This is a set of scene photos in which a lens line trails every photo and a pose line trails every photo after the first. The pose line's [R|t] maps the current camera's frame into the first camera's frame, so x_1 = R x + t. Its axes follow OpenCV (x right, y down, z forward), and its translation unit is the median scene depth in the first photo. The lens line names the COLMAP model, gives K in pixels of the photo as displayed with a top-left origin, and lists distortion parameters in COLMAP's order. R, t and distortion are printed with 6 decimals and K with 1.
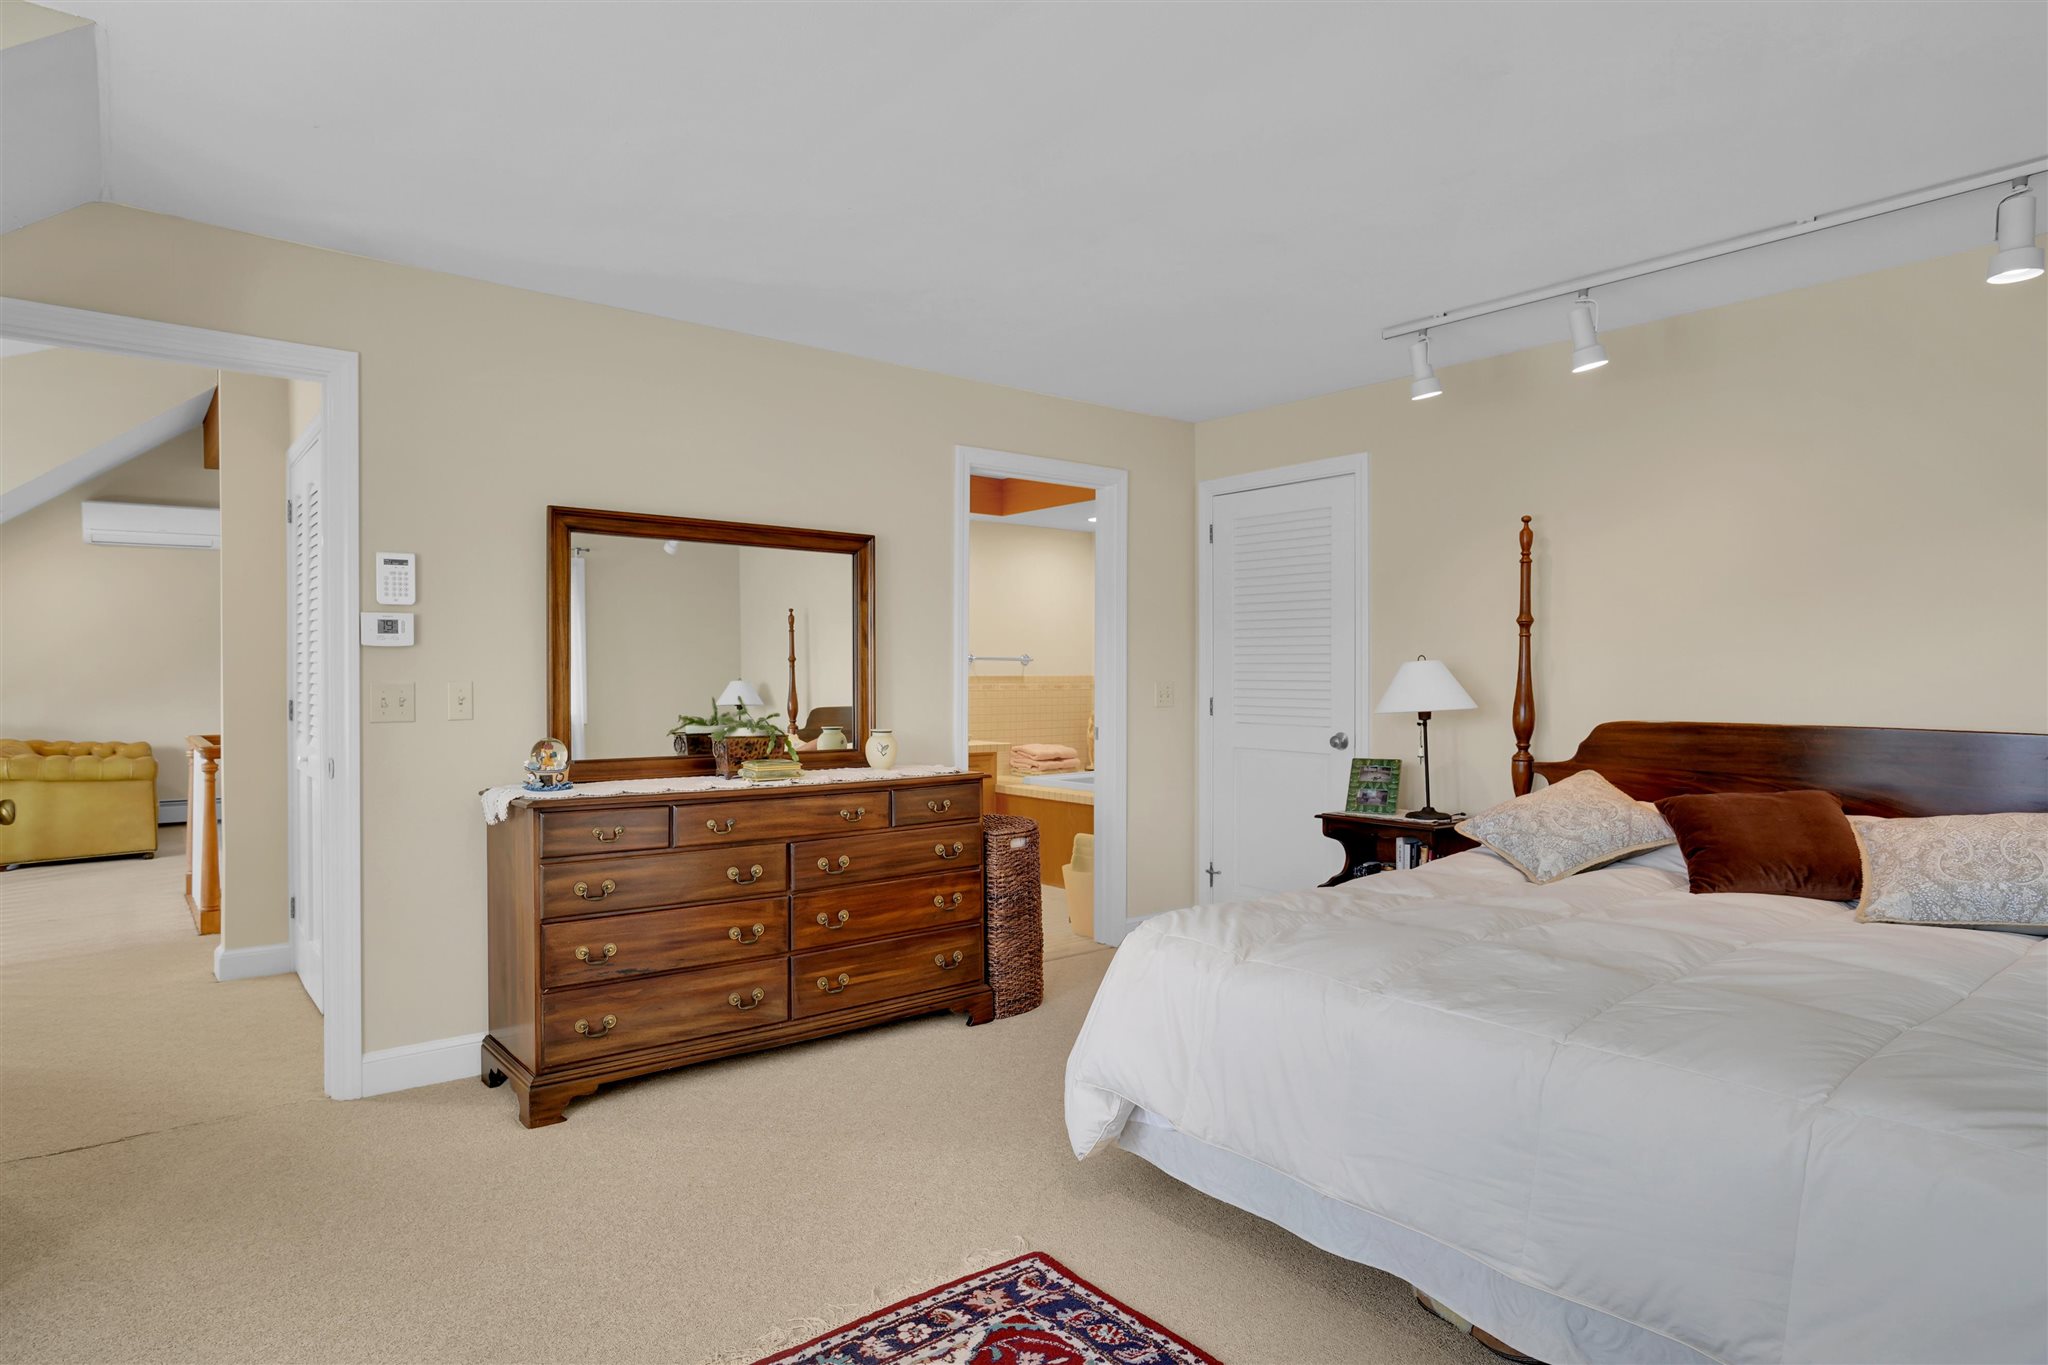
lens RADIAL K [[1138.5, 0, 1023.1], [0, 1138.5, 686.9], [0, 0, 1]] dist [-0.002496, -0.000744]
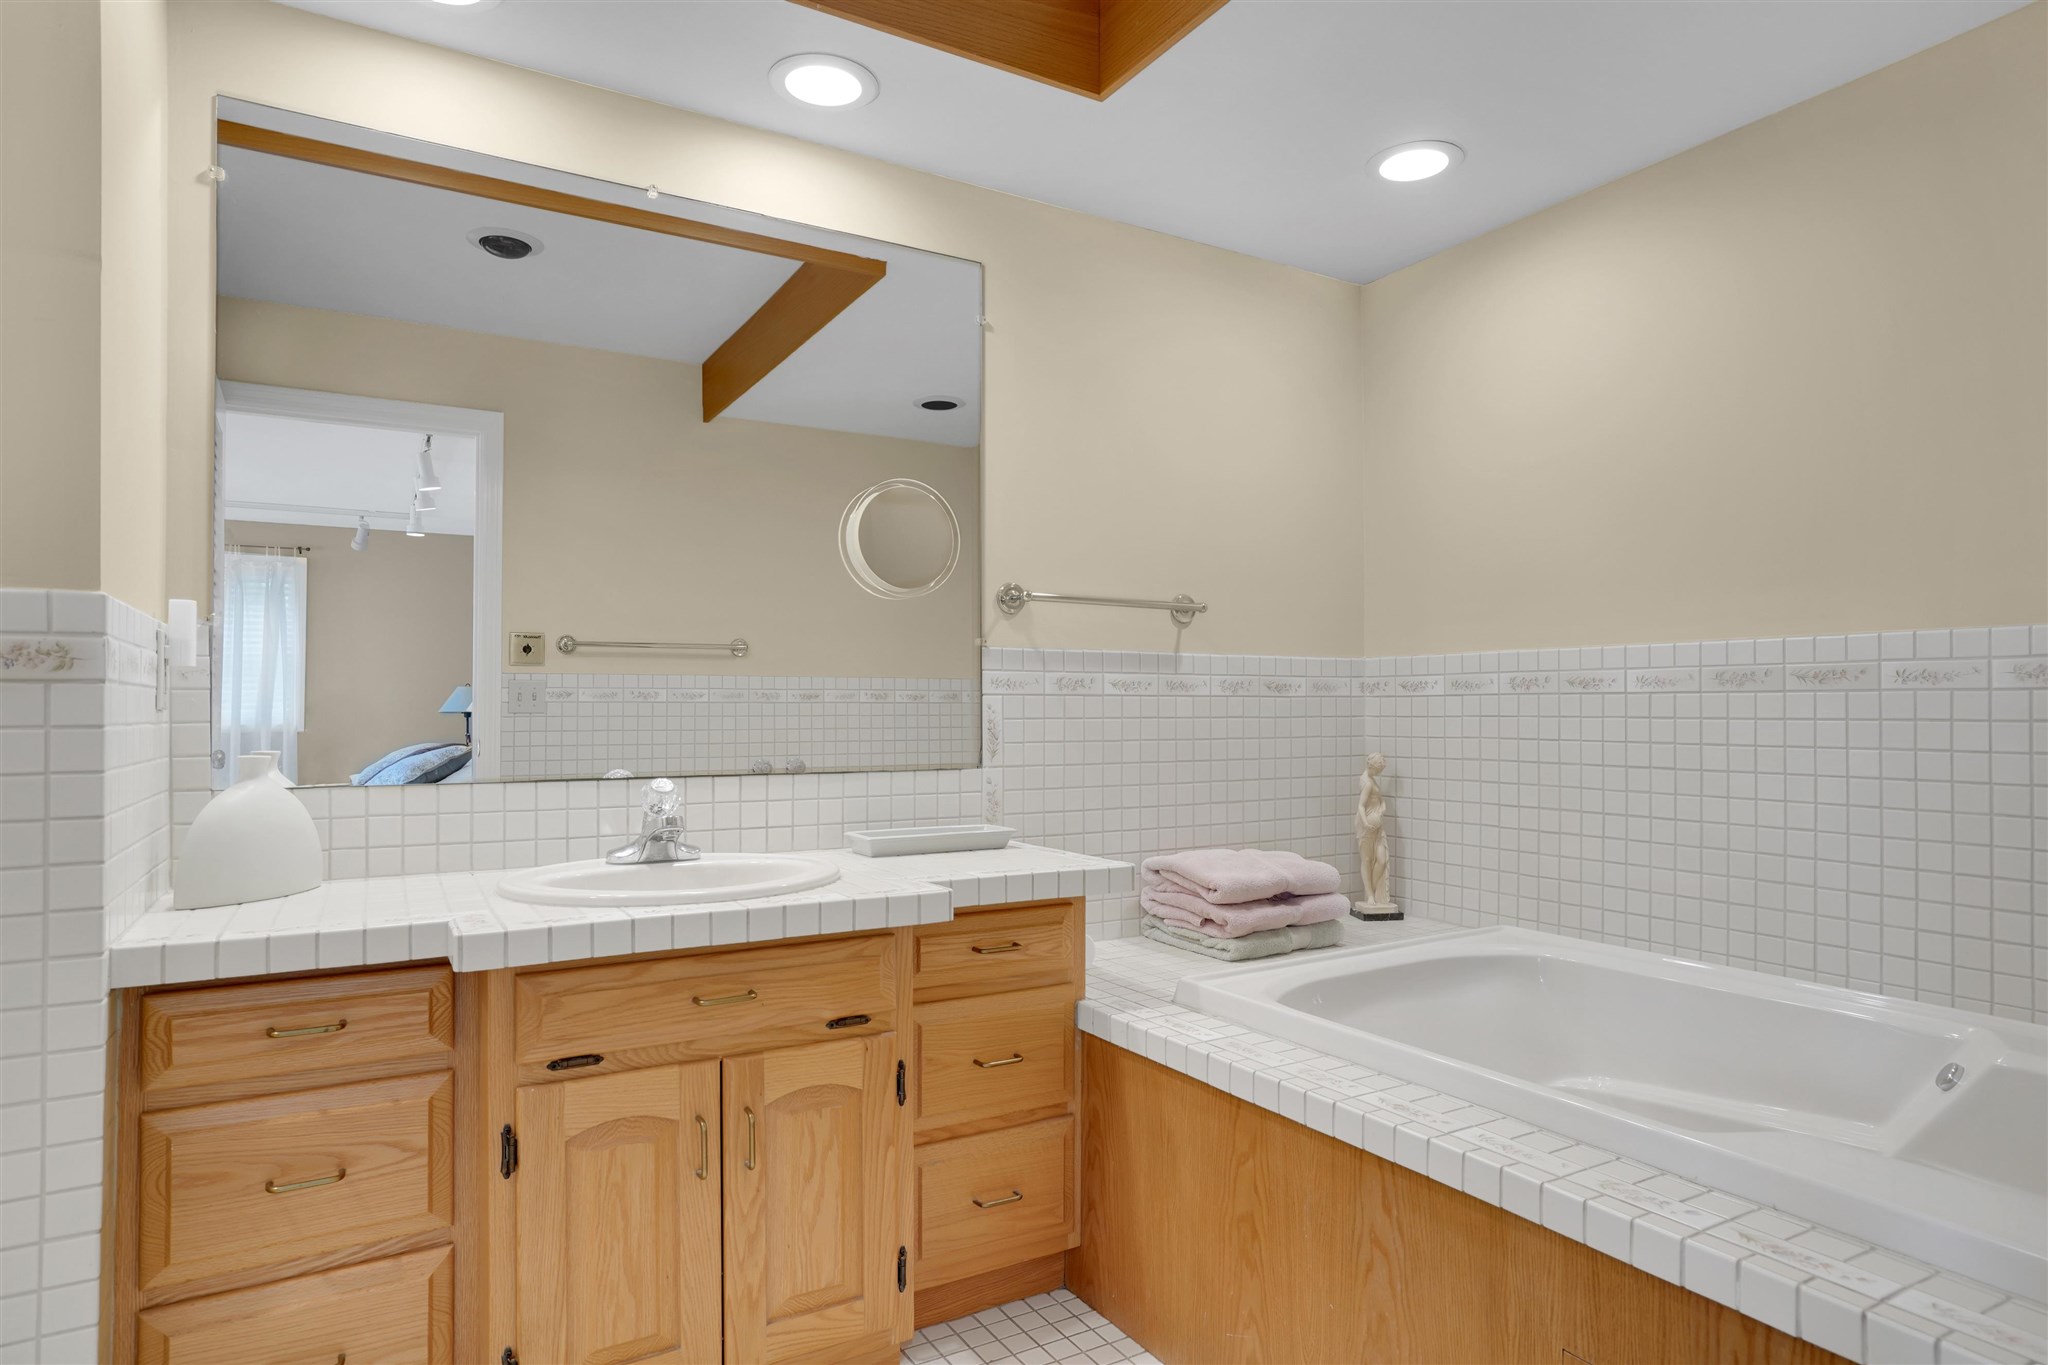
lens RADIAL K [[1138.5, 0, 1021.7], [0, 1138.5, 688.9], [0, 0, 1]] dist [-0.002496, -0.000744]
pose [[0.988120, -0.006186, -0.153563, 0.006454], [0.002619, 0.999722, -0.023419, 0.009558], [0.153665, 0.022738, 0.987861, 0.660114]]
